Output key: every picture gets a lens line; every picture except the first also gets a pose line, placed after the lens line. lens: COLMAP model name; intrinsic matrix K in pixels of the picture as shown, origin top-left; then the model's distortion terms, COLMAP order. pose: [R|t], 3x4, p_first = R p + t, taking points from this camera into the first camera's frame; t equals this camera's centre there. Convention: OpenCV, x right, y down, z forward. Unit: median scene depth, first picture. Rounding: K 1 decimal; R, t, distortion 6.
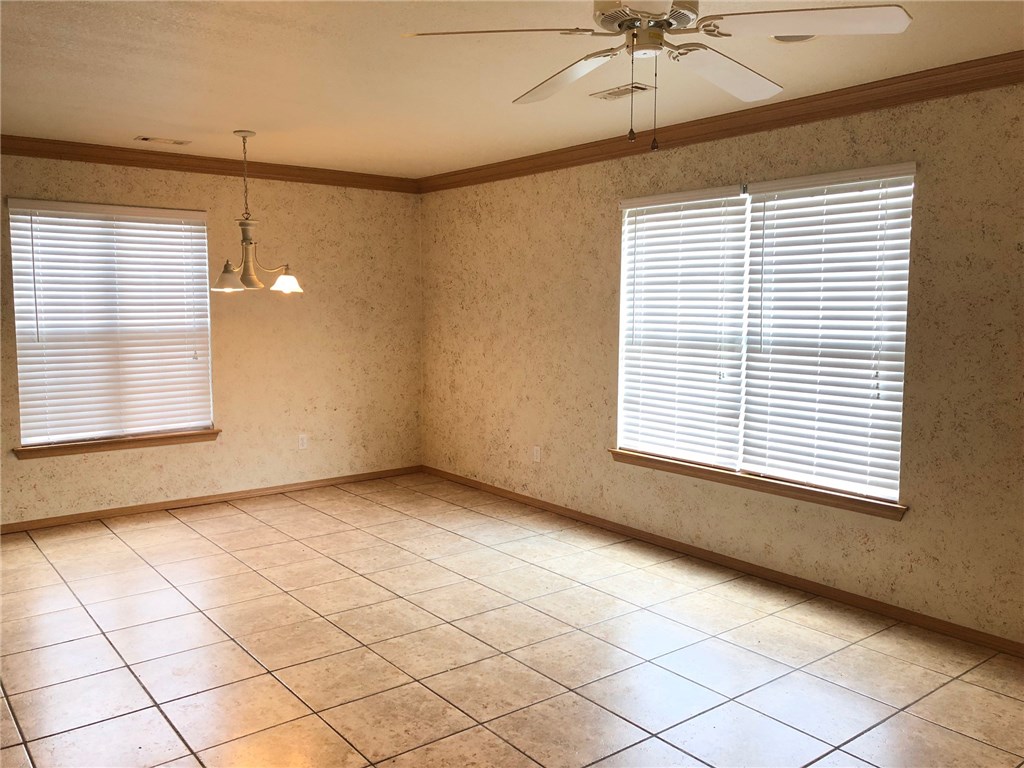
lens RADIAL K [[839.7, 0, 511.7], [0, 839.7, 380.9], [0, 0, 1]] dist [0.072362, -0.101269]
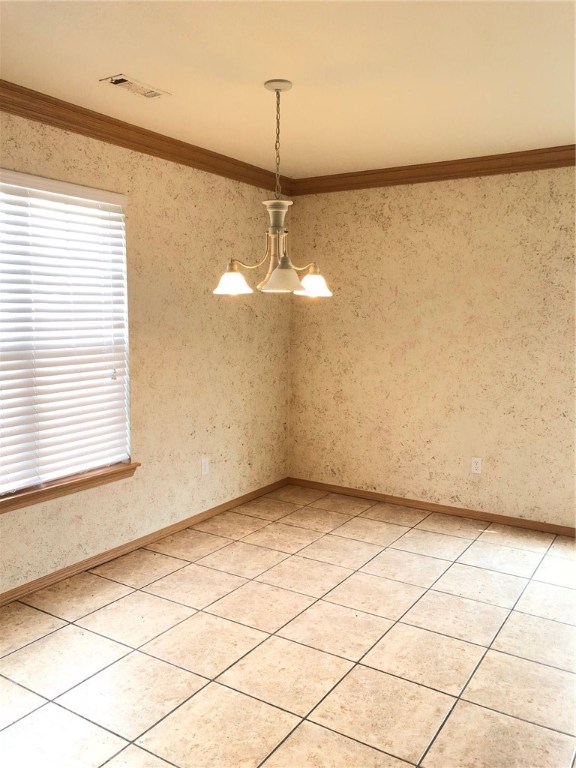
lens RADIAL K [[629.8, 0, 288.0], [0, 629.8, 384.0], [0, 0, 1]] dist [0.072362, -0.101269]
pose [[0.941625, -0.034304, 0.334912, -0.423293], [0.027418, 0.999305, 0.025268, -0.032137], [-0.335546, -0.014610, 0.941911, 0.379764]]
